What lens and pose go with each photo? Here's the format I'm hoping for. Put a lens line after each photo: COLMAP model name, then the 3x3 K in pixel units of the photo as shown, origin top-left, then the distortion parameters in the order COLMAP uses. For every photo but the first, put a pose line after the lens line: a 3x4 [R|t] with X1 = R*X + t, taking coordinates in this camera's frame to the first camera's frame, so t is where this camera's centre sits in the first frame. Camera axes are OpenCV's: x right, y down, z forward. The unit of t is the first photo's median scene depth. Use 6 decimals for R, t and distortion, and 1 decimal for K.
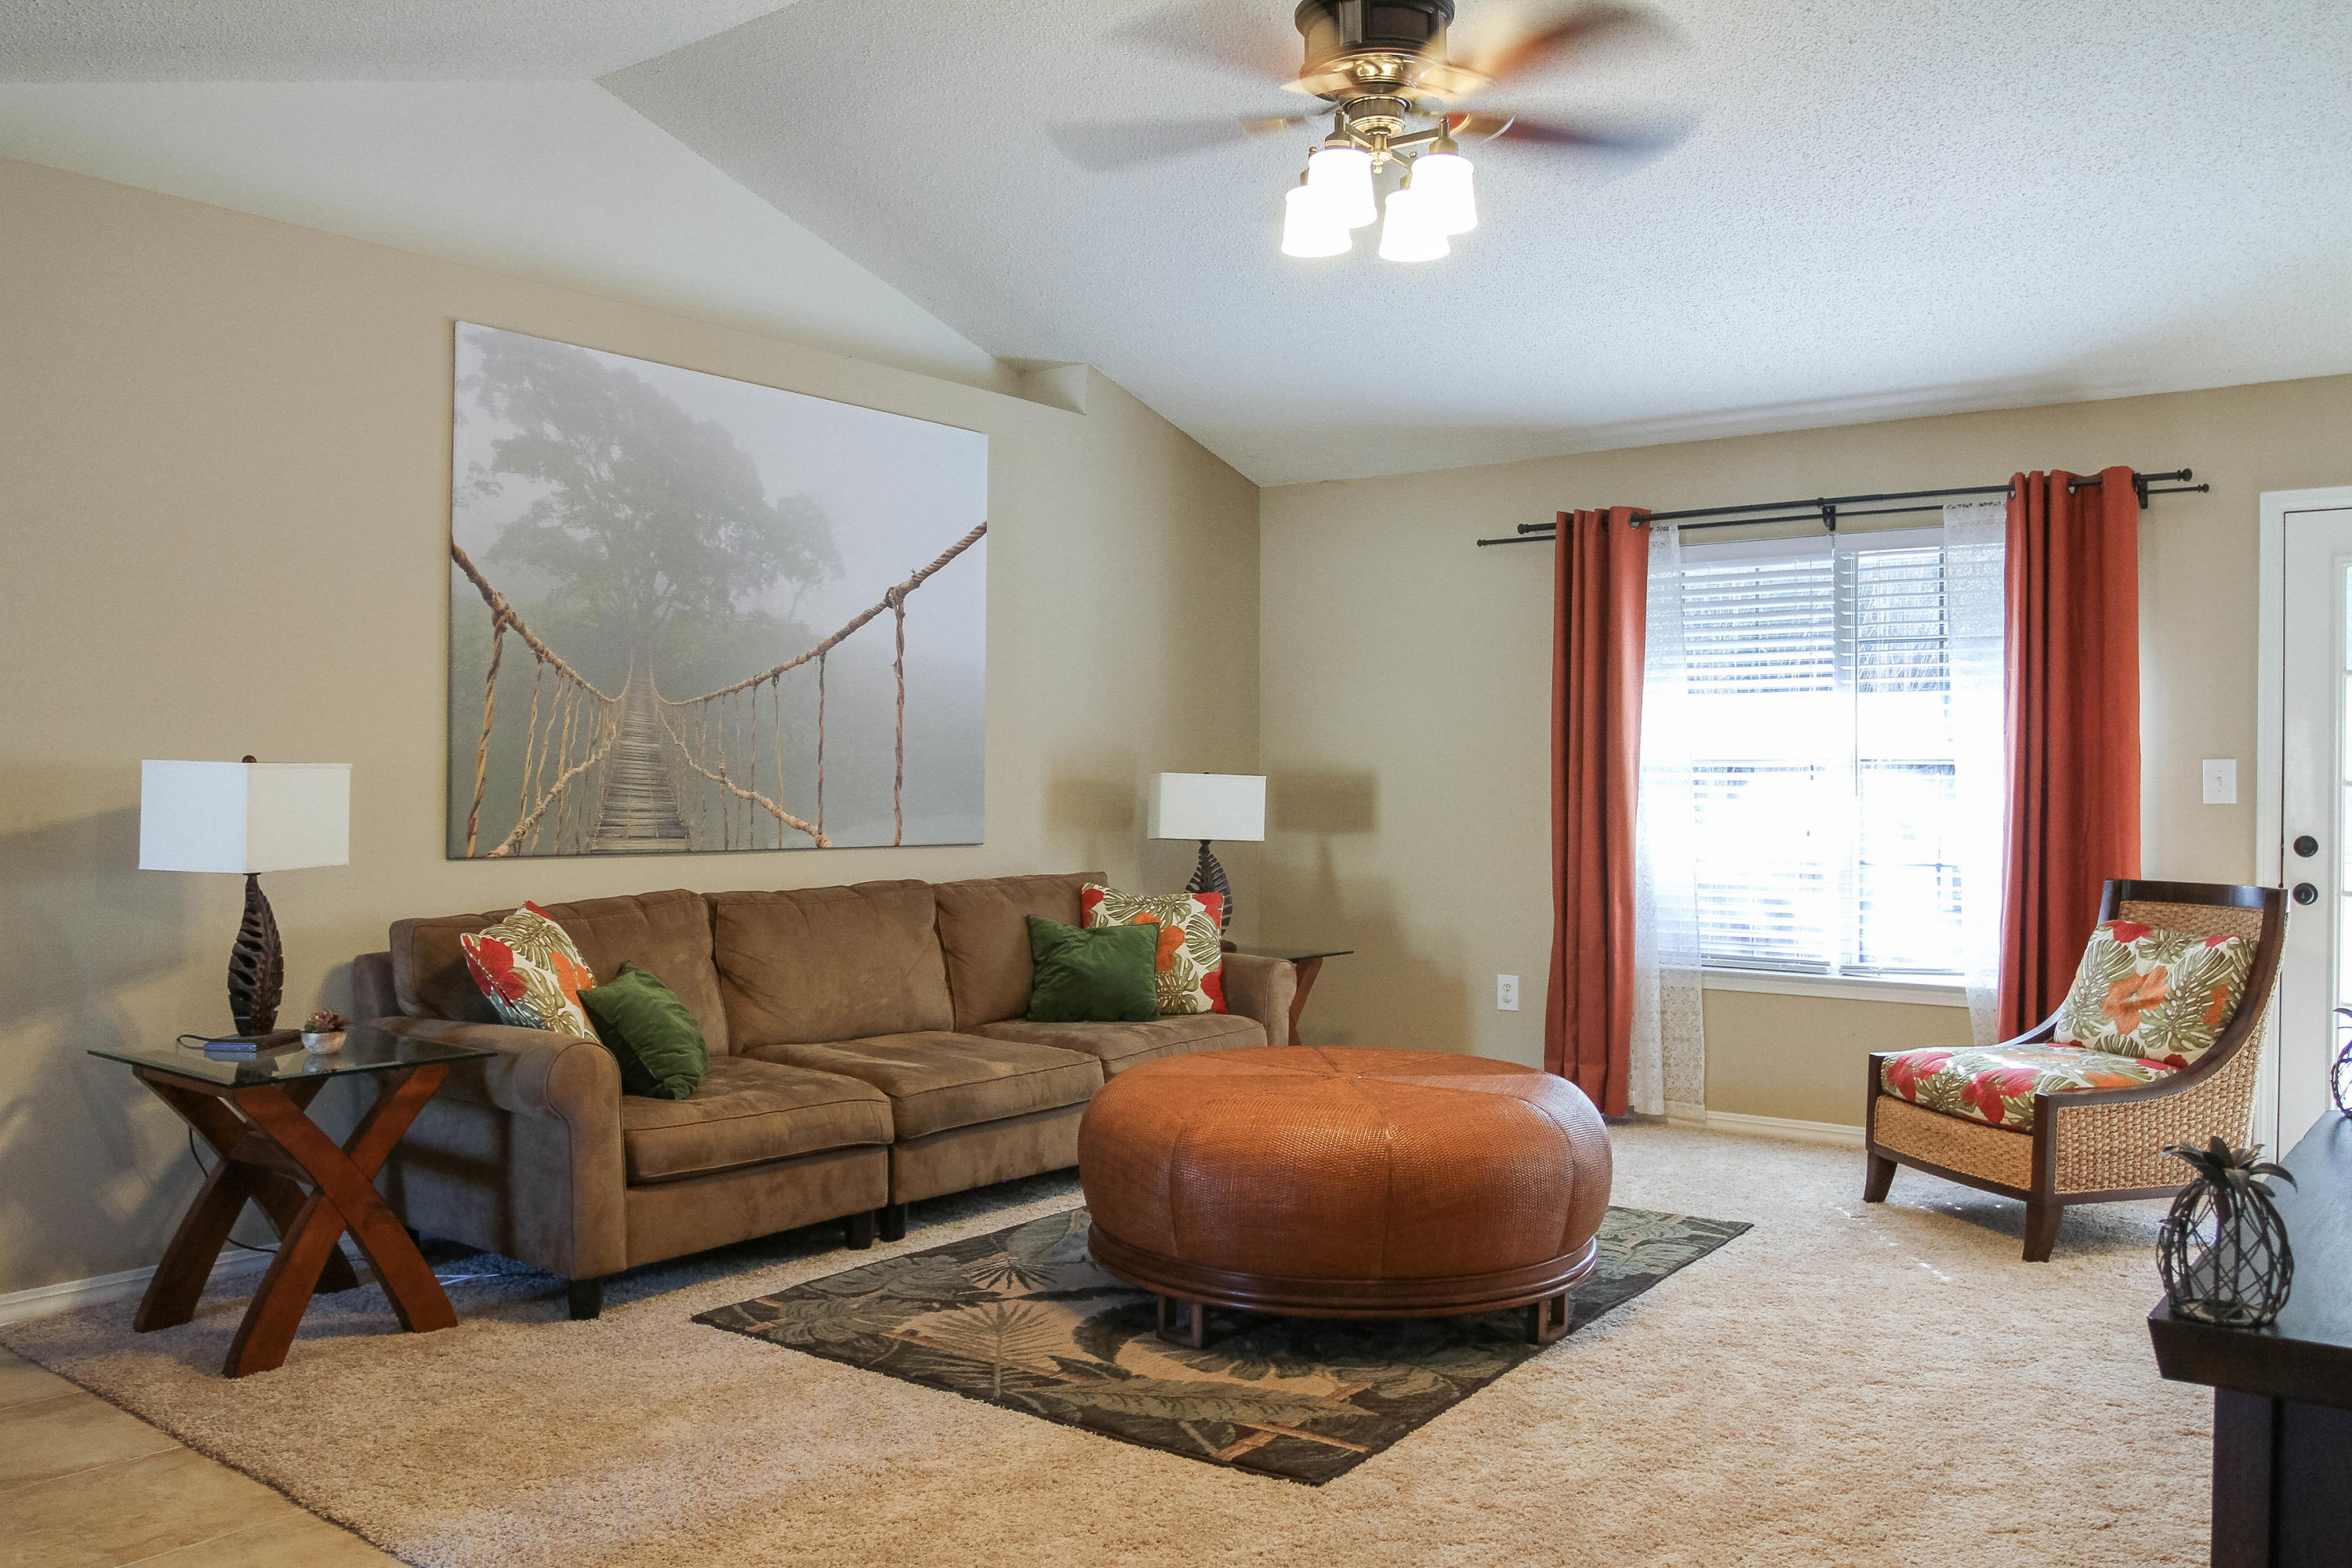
lens RADIAL K [[1793.4, 0, 1167.3], [0, 1793.4, 850.1], [0, 0, 1]] dist [-0.092619, 0.056481]
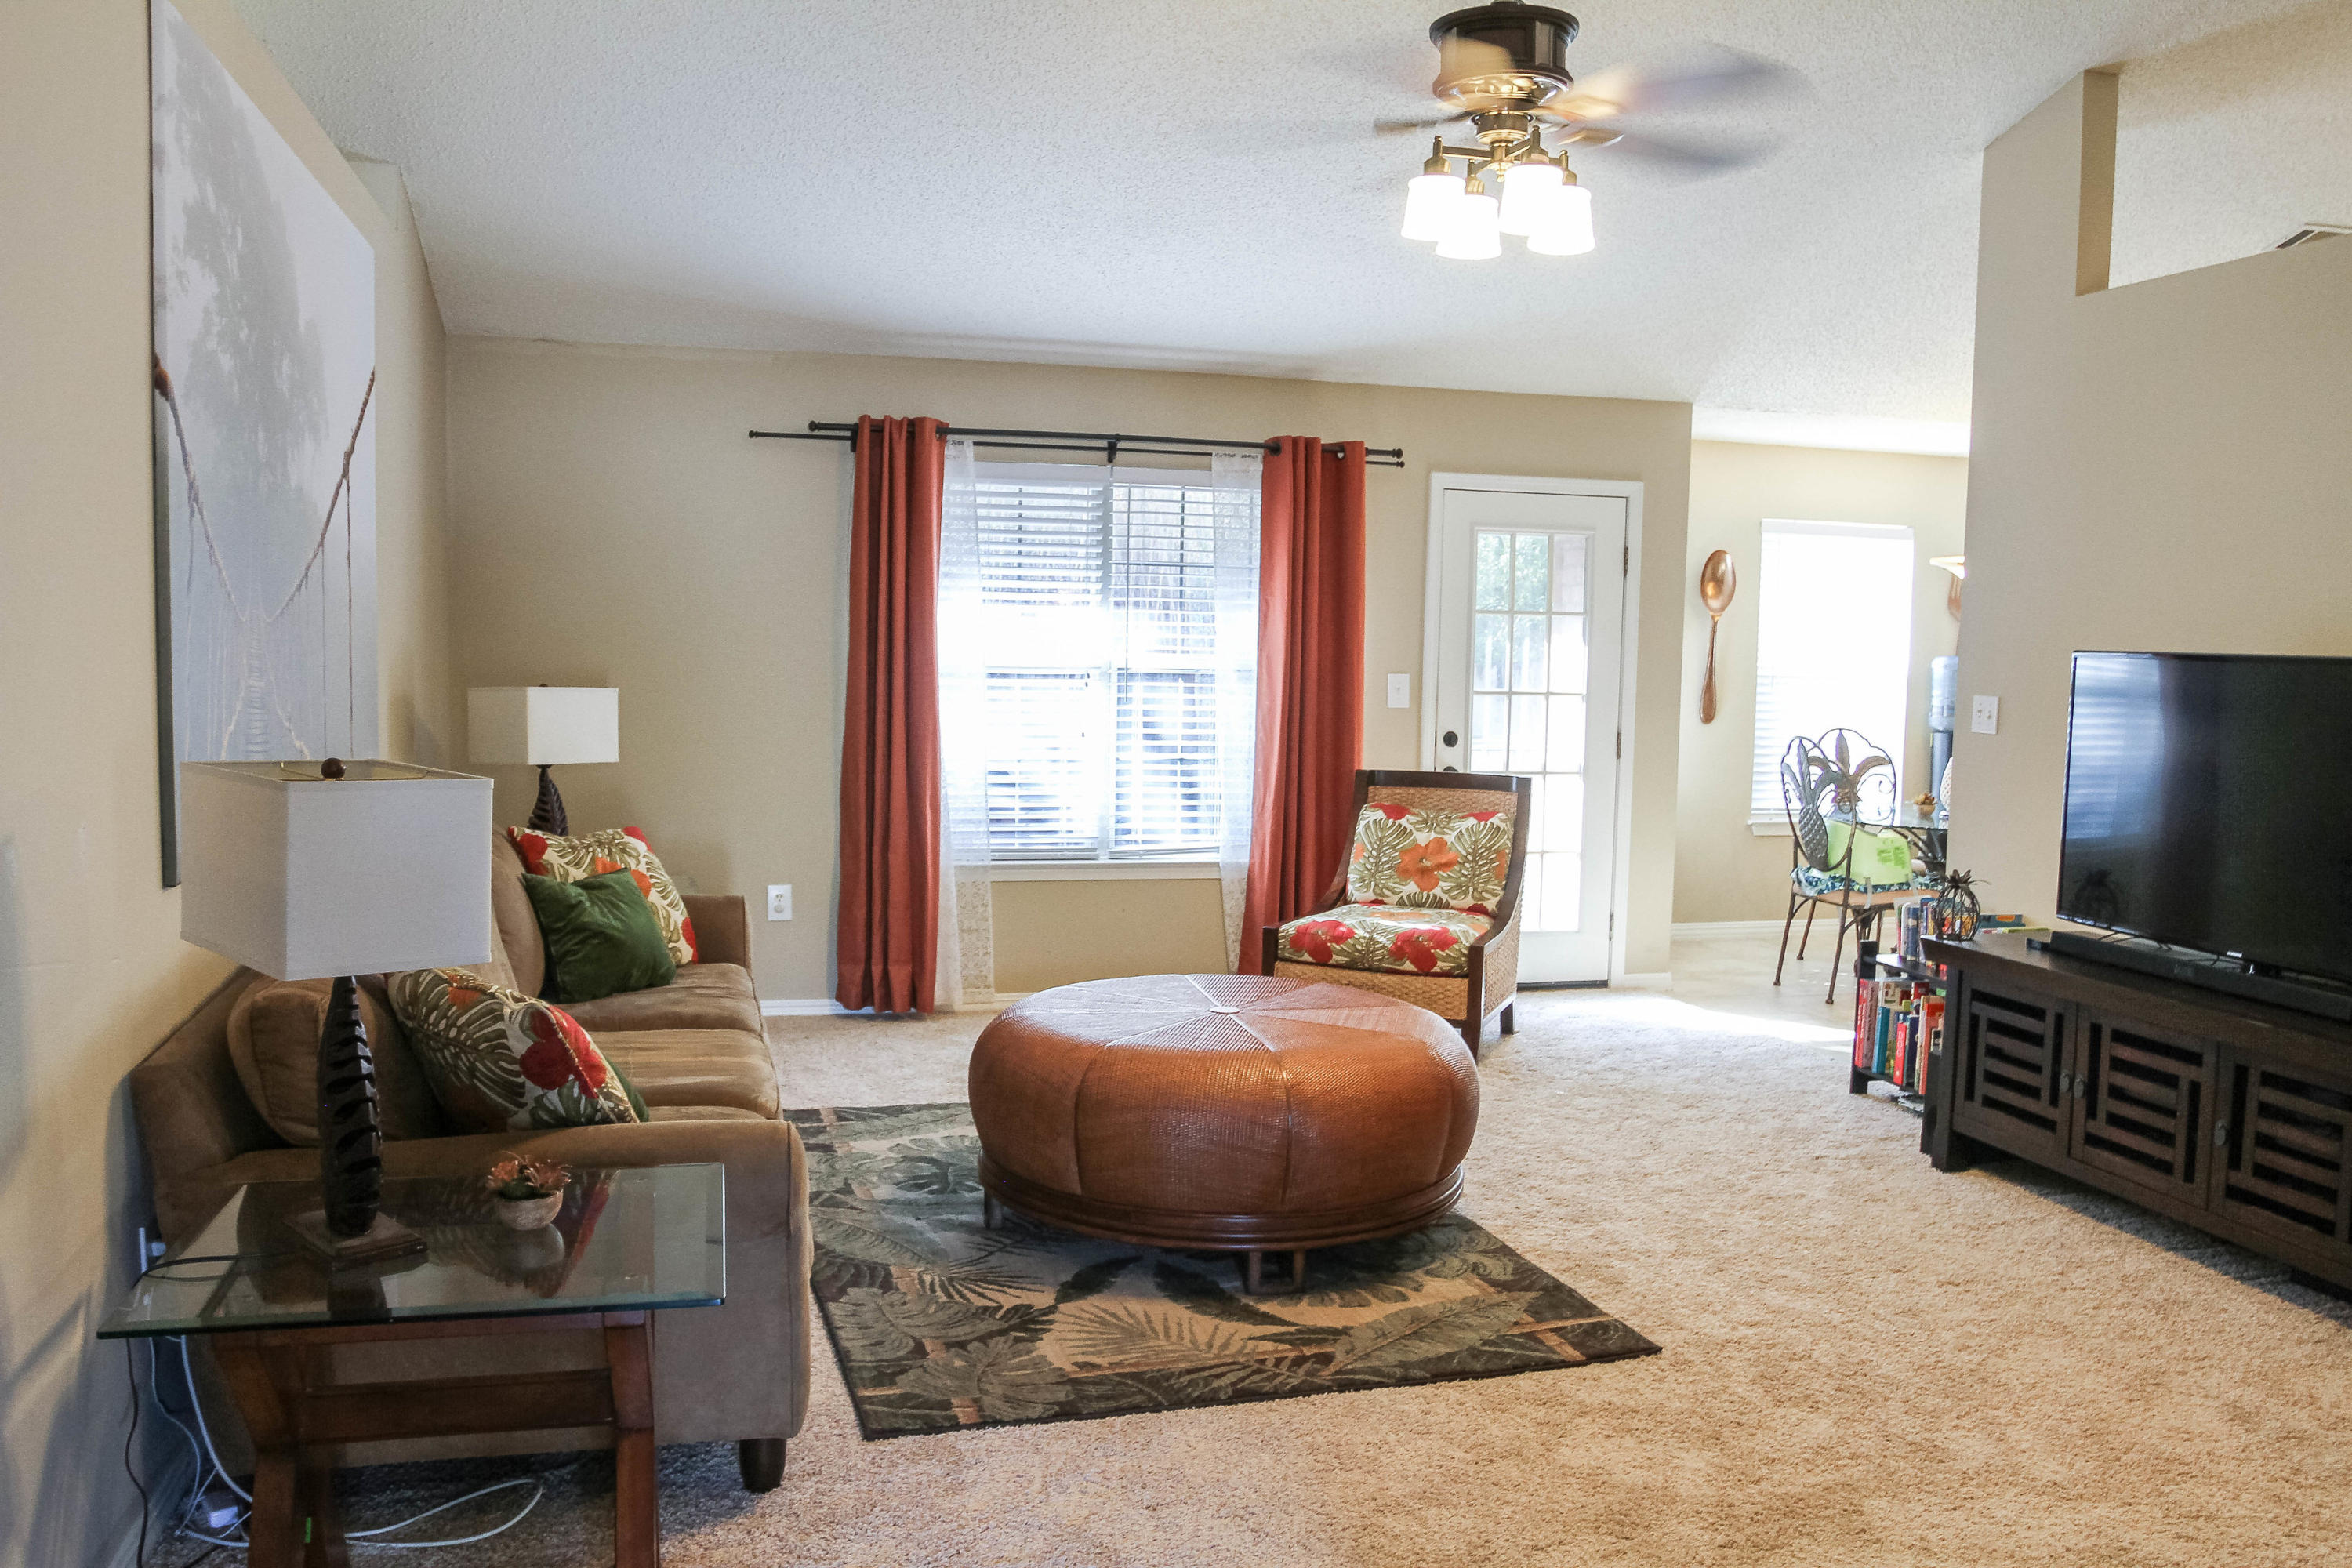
lens RADIAL K [[1793.4, 0, 1167.3], [0, 1793.4, 850.1], [0, 0, 1]] dist [-0.092619, 0.056481]
pose [[0.623579, -0.083688, 0.777268, -0.614551], [0.012077, 0.995166, 0.097460, -0.058554], [-0.781667, -0.051387, 0.621576, 0.324286]]
